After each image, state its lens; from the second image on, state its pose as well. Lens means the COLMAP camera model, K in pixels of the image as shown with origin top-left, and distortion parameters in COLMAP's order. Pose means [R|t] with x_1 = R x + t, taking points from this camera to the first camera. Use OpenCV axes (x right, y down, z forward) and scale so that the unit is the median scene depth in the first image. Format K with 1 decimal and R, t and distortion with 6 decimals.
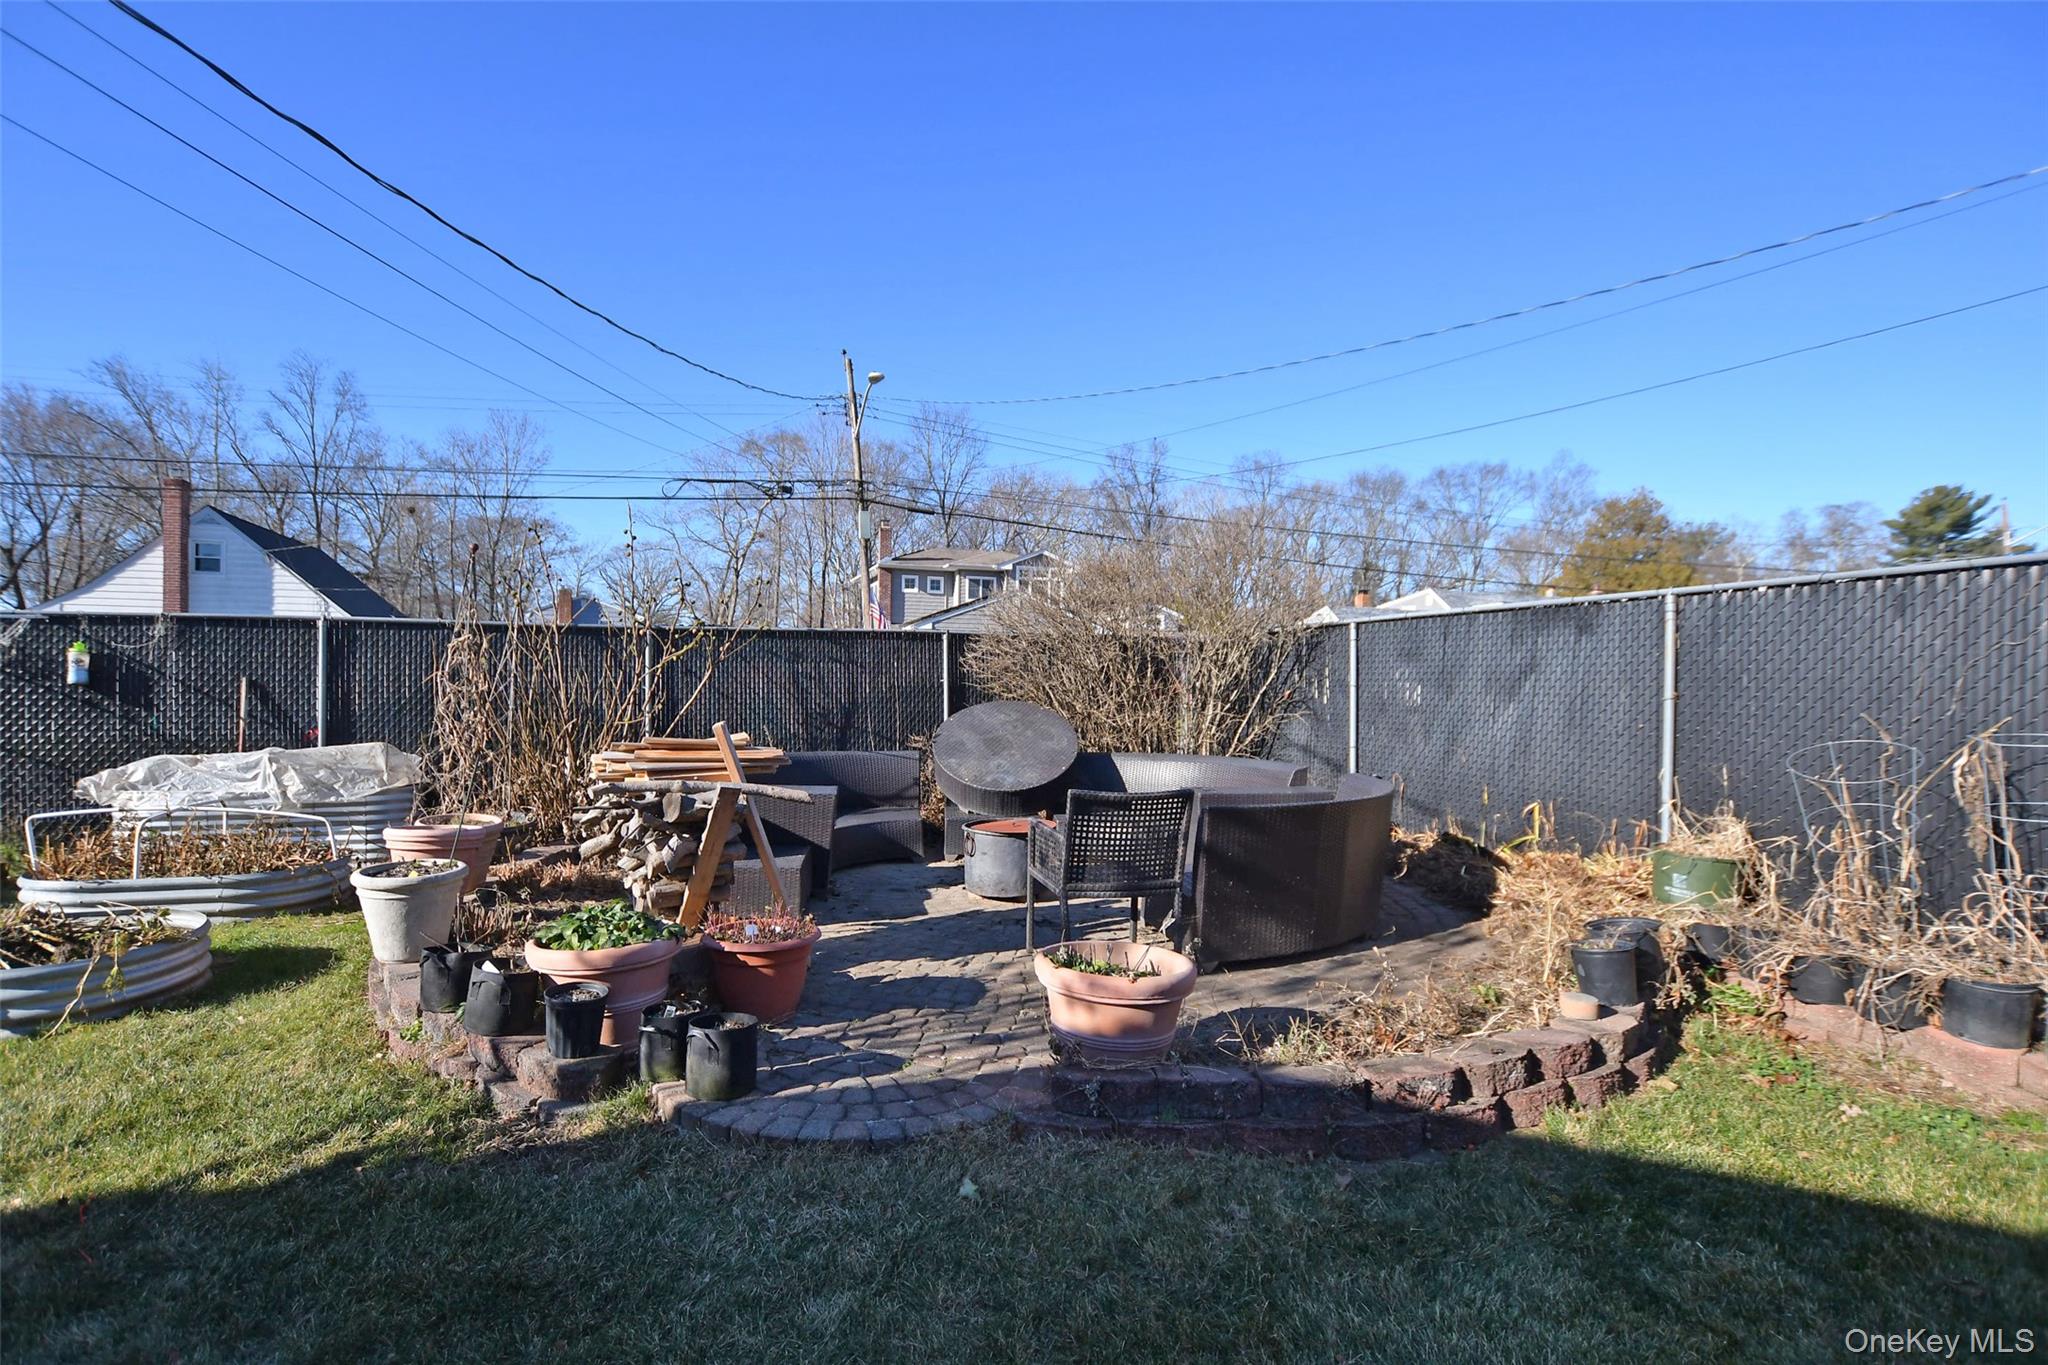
lens RADIAL K [[974.1, 0, 1024.0], [0, 974.1, 682.5], [0, 0, 1]] dist [-0.016719, 0.000965]
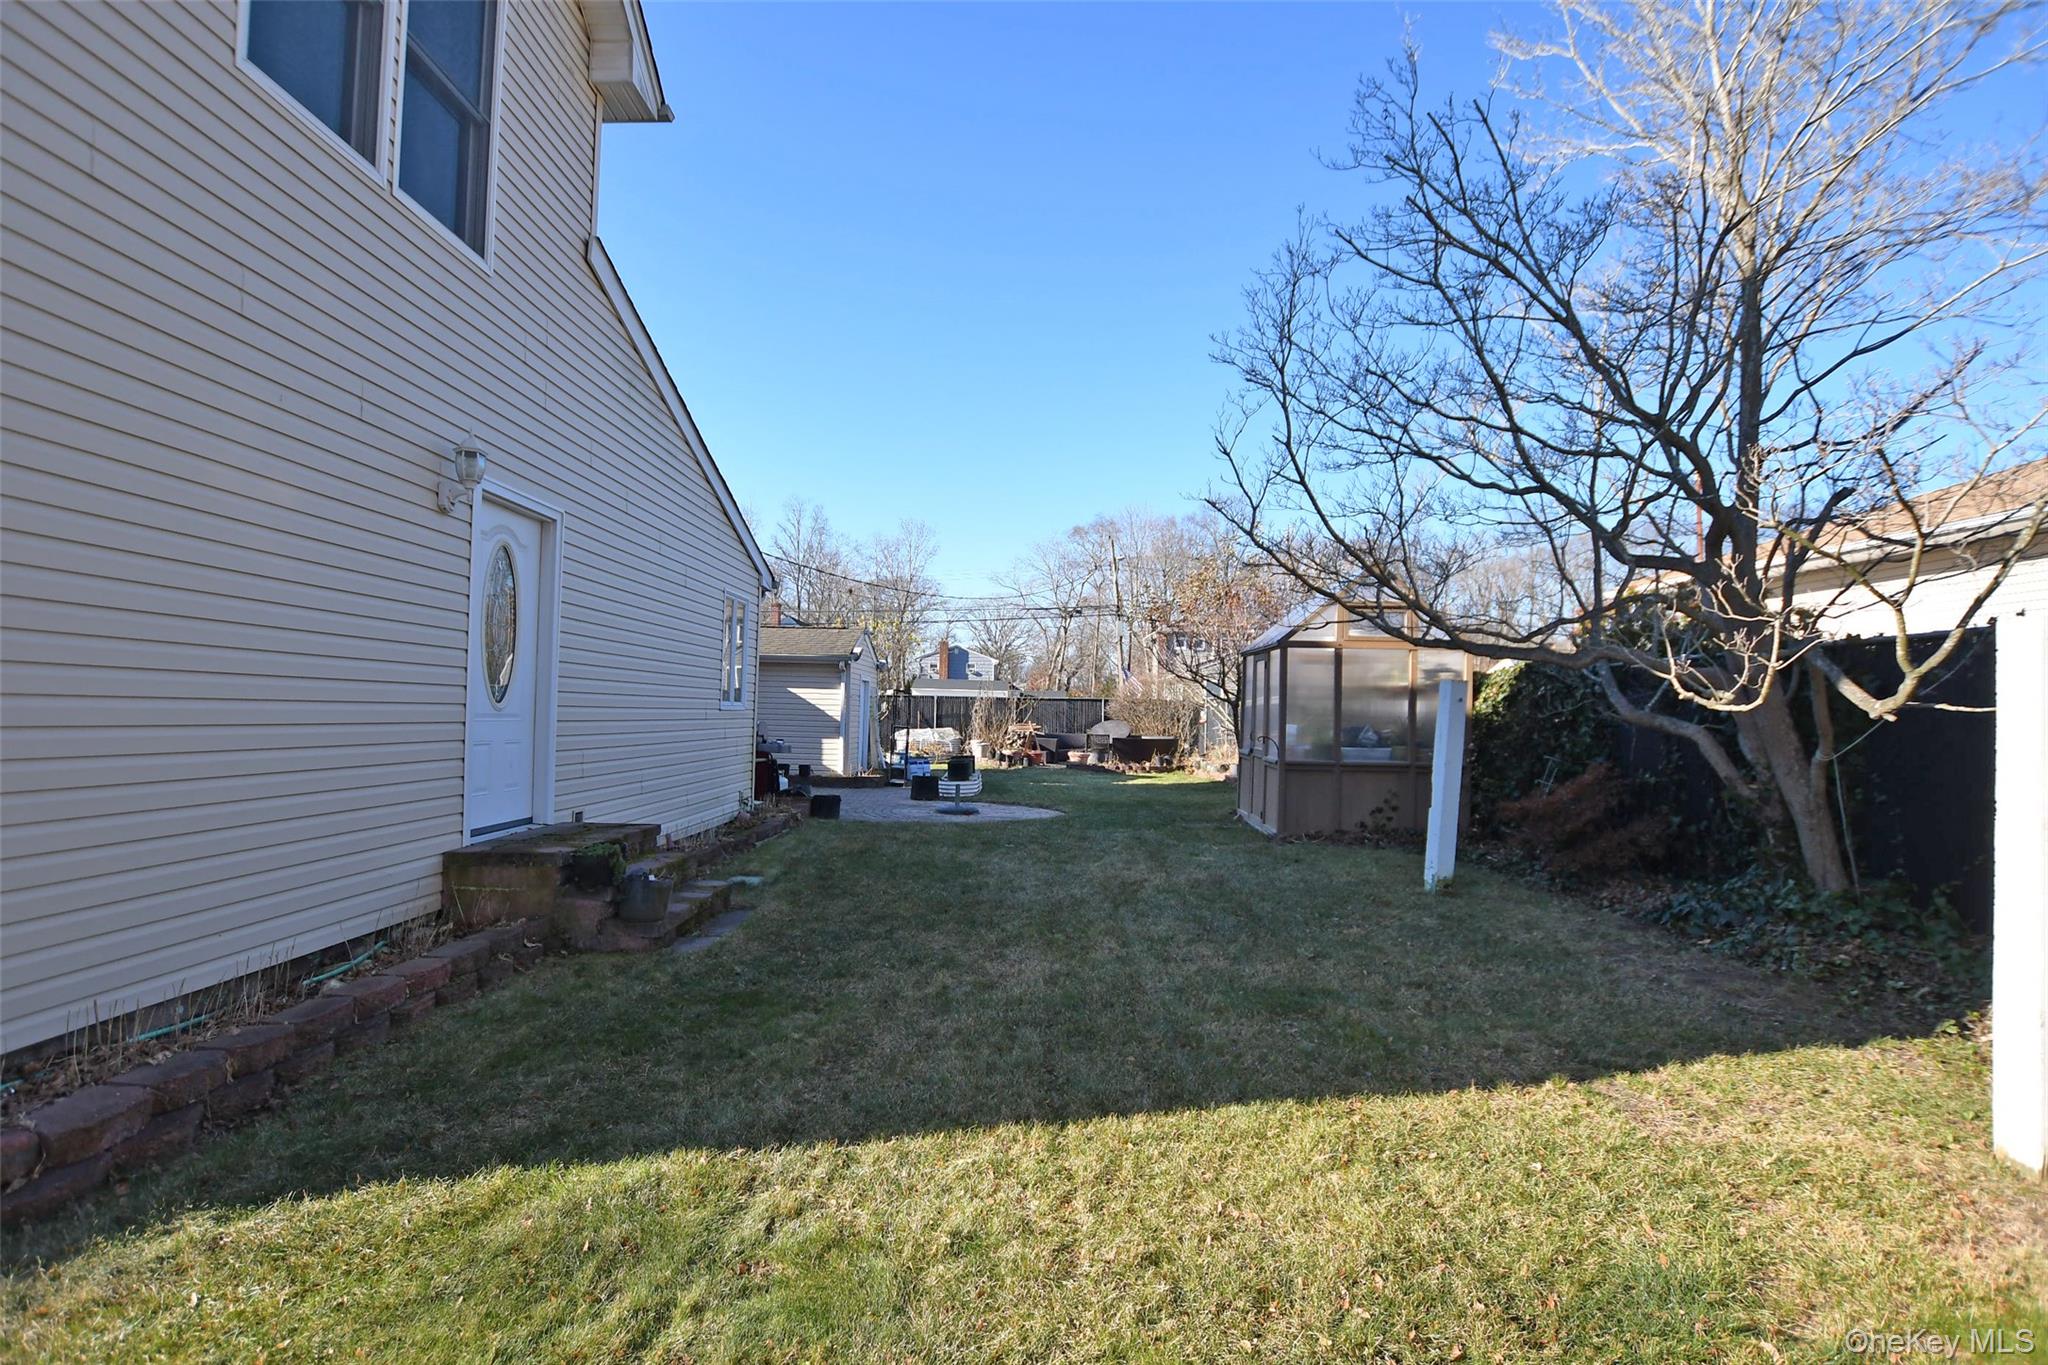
lens RADIAL K [[974.1, 0, 1024.0], [0, 974.1, 682.5], [0, 0, 1]] dist [-0.016719, 0.000965]
pose [[0.942670, 0.002585, -0.333715, 0.104713], [-0.013073, 0.999489, -0.029186, -0.001460], [0.333469, 0.031876, 0.942222, -0.295201]]
